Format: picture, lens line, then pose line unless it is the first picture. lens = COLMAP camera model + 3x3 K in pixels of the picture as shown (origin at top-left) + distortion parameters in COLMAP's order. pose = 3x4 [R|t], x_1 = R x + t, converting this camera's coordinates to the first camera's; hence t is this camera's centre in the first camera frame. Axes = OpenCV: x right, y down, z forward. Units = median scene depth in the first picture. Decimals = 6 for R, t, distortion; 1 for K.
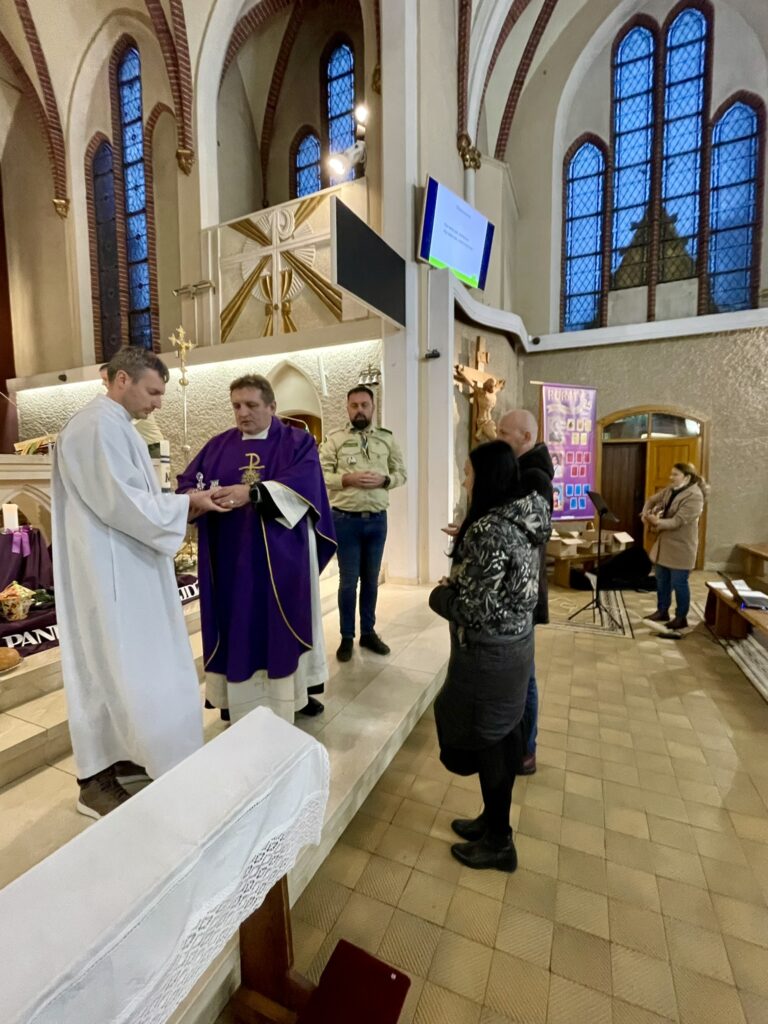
lens RADIAL K [[454.1, 0, 384.0], [0, 454.1, 512.0], [0, 0, 1]] dist [0.000406, 0.000081]
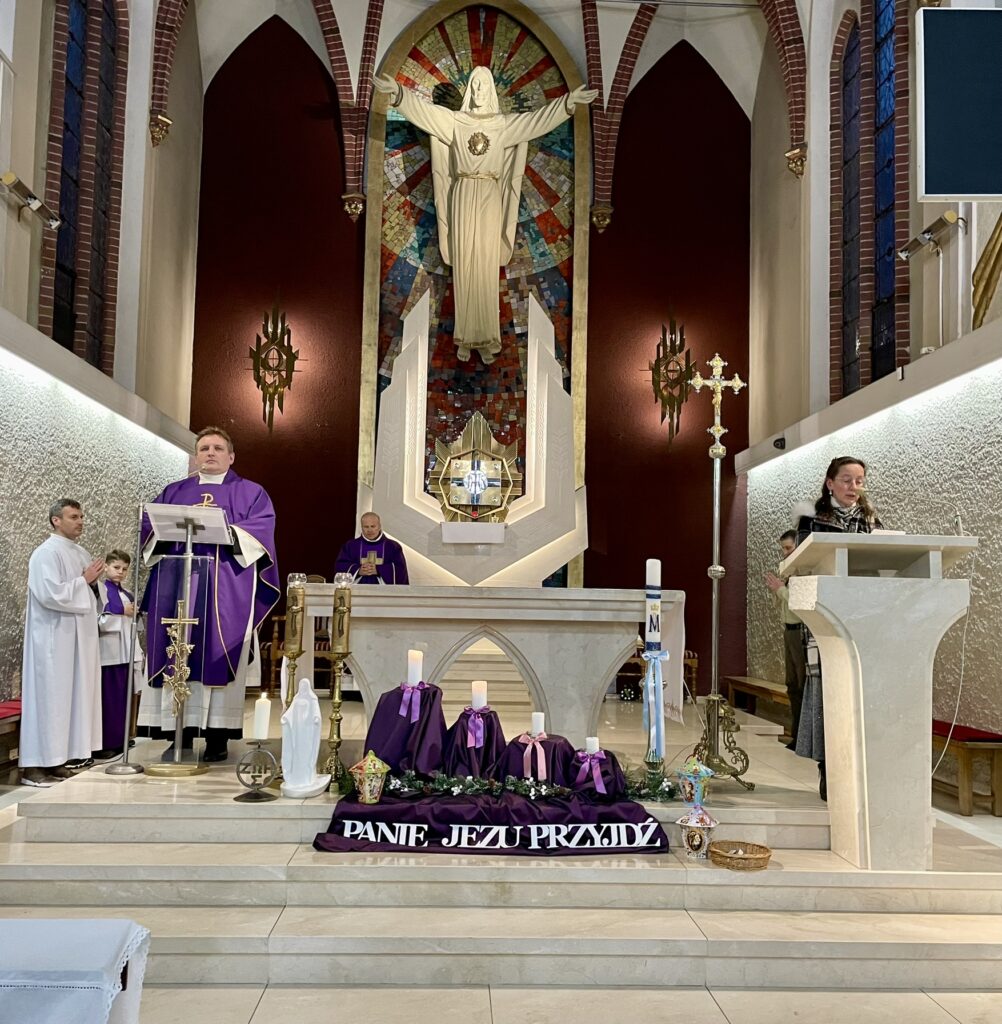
lens RADIAL K [[1036.5, 0, 501.0], [0, 1036.5, 512.0], [0, 0, 1]] dist [0.070602, -0.027993]
pose [[0.447390, -0.056836, -0.892531, 0.437802], [-0.101217, 0.988349, -0.113673, -0.034689], [0.888593, 0.141195, 0.436425, 0.178121]]
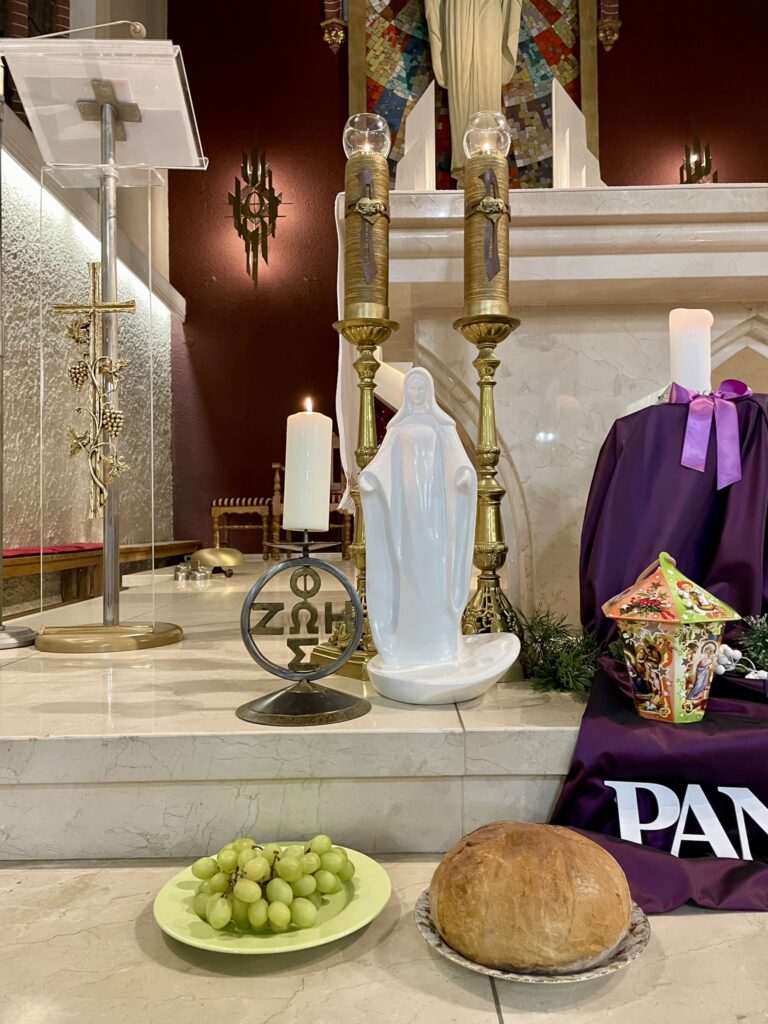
lens RADIAL K [[756.3, 0, 384.0], [0, 756.3, 512.0], [0, 0, 1]] dist [0.086003, -0.126305]
pose [[0.401672, -0.015074, -0.915660, -0.246907], [-0.067646, 0.996645, -0.046081, 0.077737], [0.913282, 0.080450, 0.399304, 0.343618]]
